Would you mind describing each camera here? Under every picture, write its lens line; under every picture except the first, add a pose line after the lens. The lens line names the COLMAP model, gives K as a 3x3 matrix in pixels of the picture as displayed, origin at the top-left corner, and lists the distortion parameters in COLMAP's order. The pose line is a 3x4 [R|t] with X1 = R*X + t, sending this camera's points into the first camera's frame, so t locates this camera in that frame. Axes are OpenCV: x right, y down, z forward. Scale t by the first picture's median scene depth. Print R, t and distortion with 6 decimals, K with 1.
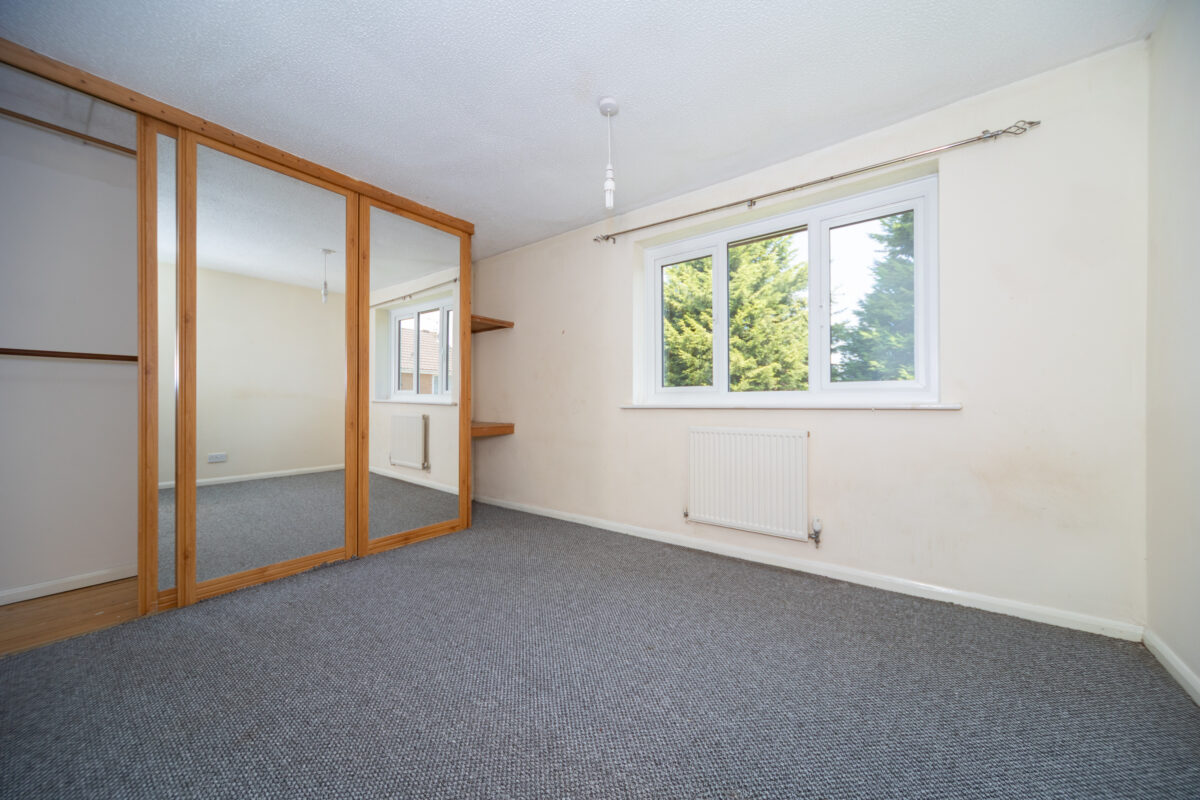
lens RADIAL K [[420.4, 0, 605.0], [0, 420.4, 405.8], [0, 0, 1]] dist [-0.000813, -0.000053]
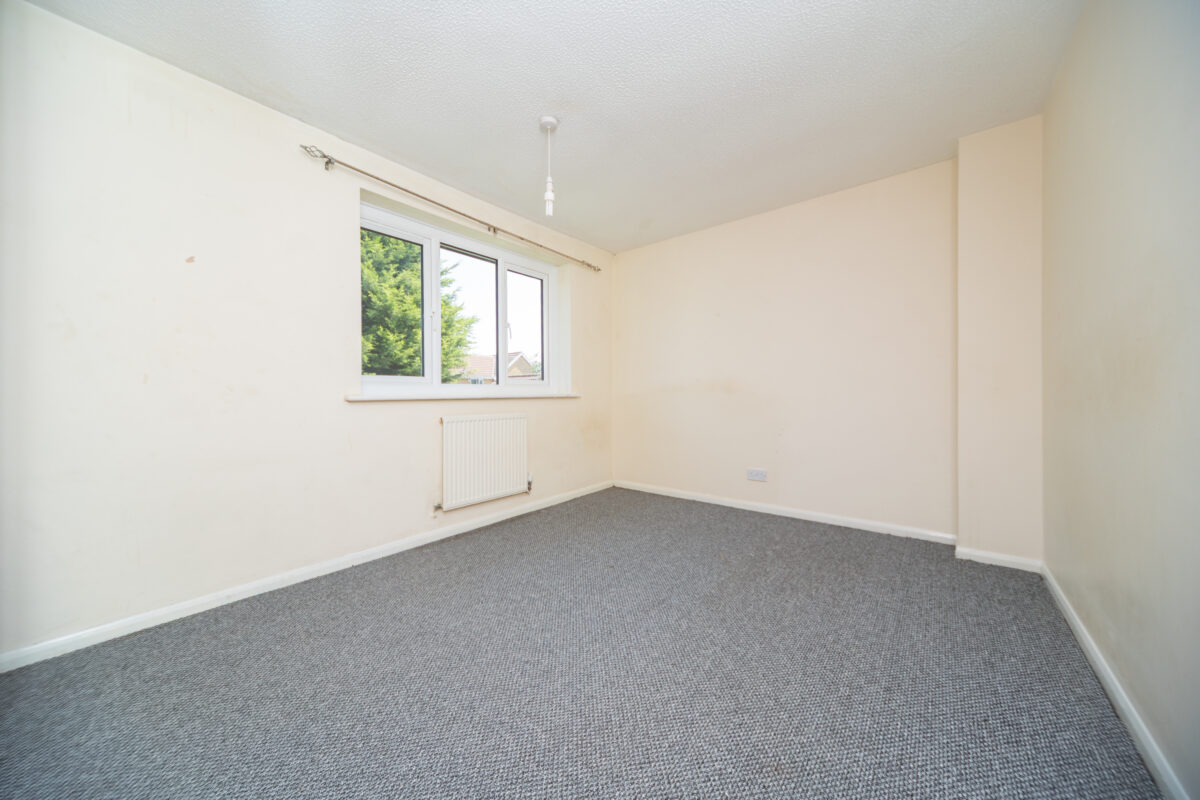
lens RADIAL K [[420.4, 0, 602.9], [0, 420.4, 394.3], [0, 0, 1]] dist [-0.000813, -0.000053]
pose [[0.030732, -0.006954, 0.999503, -0.858347], [0.003614, 0.999970, 0.006847, -0.013339], [-0.999521, 0.003401, 0.030756, 0.641559]]
